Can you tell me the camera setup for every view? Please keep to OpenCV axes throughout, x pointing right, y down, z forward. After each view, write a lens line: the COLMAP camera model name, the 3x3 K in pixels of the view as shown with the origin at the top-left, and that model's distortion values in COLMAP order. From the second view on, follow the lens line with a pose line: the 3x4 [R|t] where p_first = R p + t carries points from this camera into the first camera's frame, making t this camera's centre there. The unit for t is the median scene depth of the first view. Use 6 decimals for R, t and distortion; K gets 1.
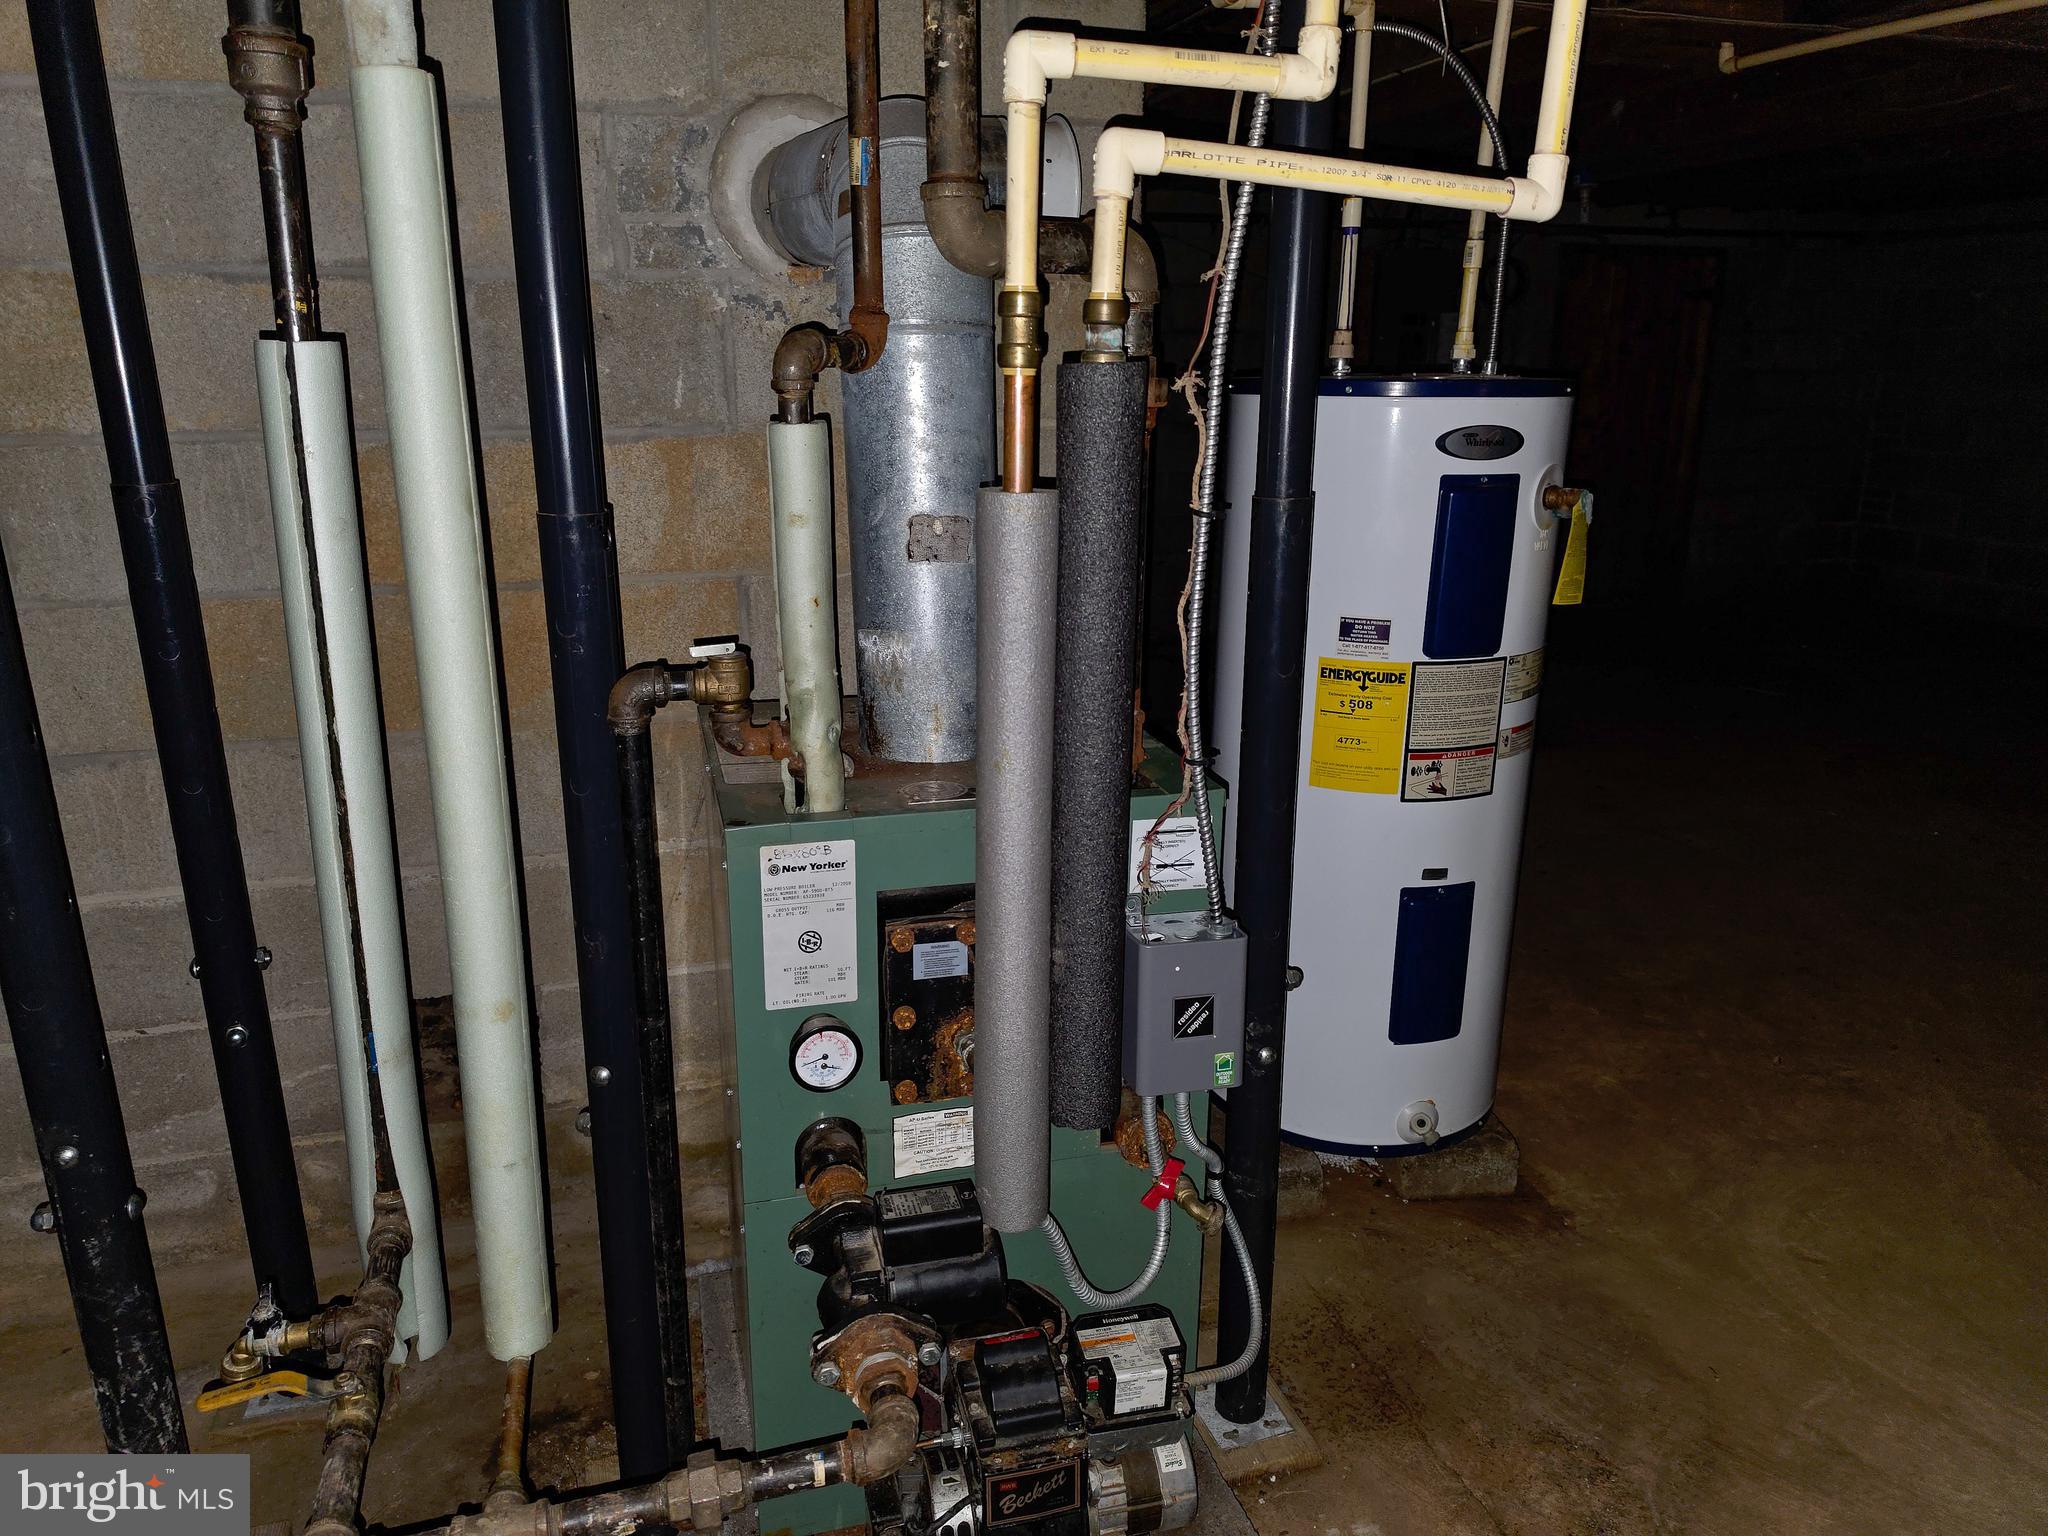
lens RADIAL K [[1376.7, 0, 1025.2], [0, 1376.7, 797.2], [0, 0, 1]] dist [-0.002386, -0.001715]
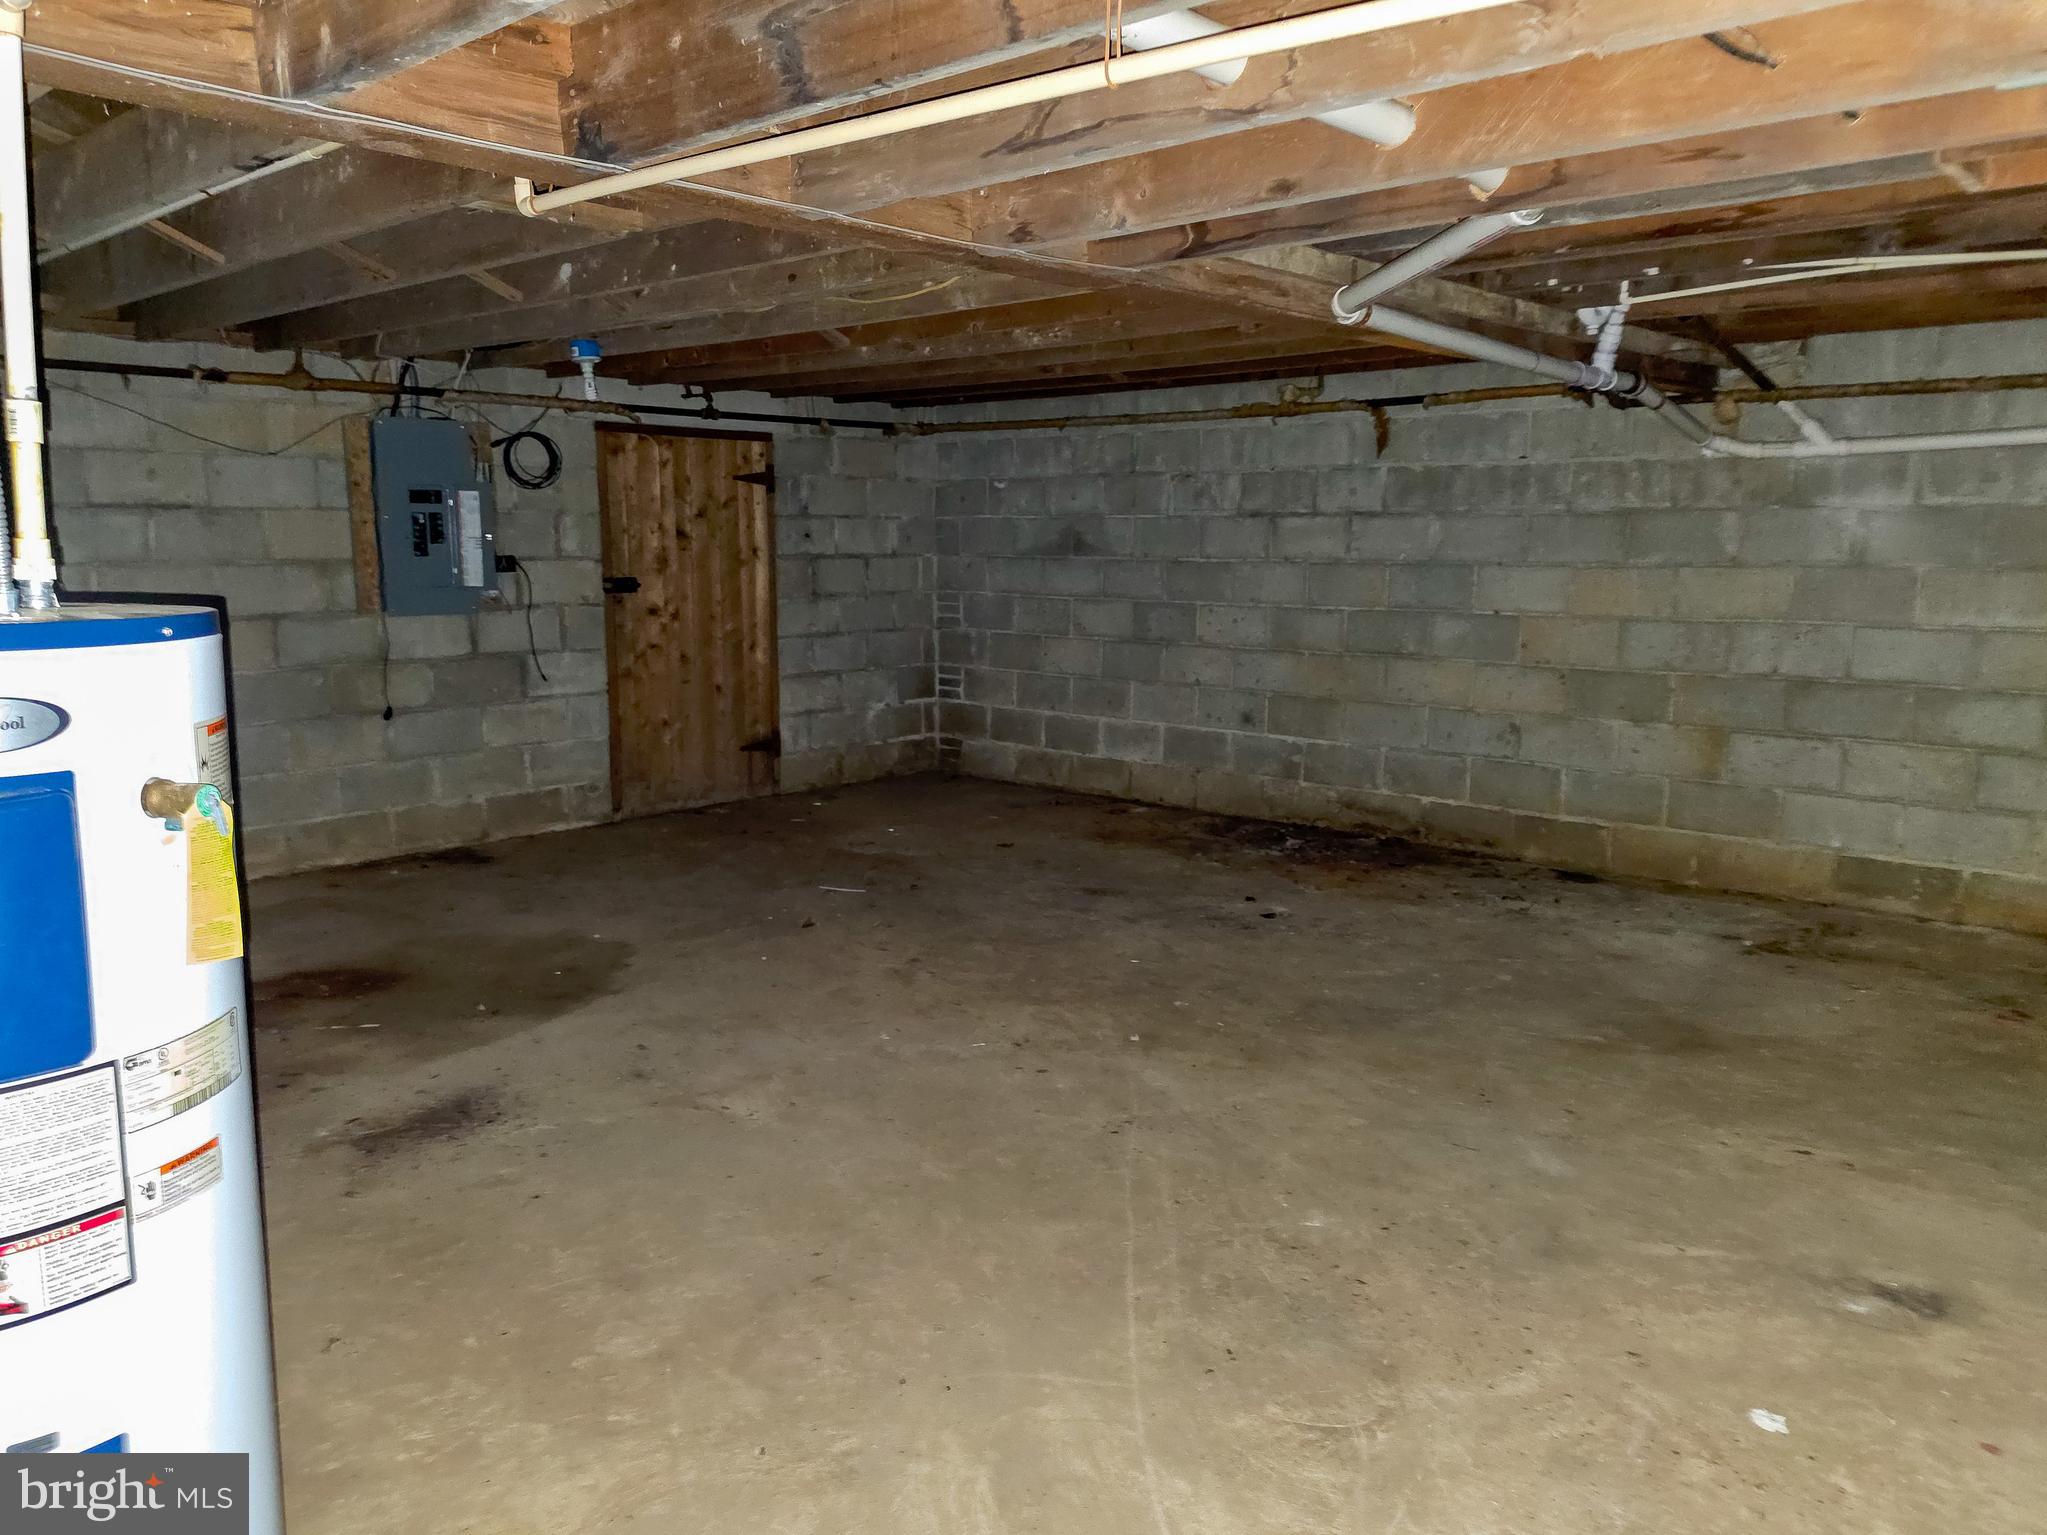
lens RADIAL K [[1376.1, 0, 1024.7], [0, 1376.1, 796.7], [0, 0, 1]] dist [-0.002386, -0.001715]
pose [[0.863192, -0.088565, 0.497047, 0.334832], [0.145044, 0.986493, -0.076114, -0.093070], [-0.483592, 0.137794, 0.864379, 0.220337]]
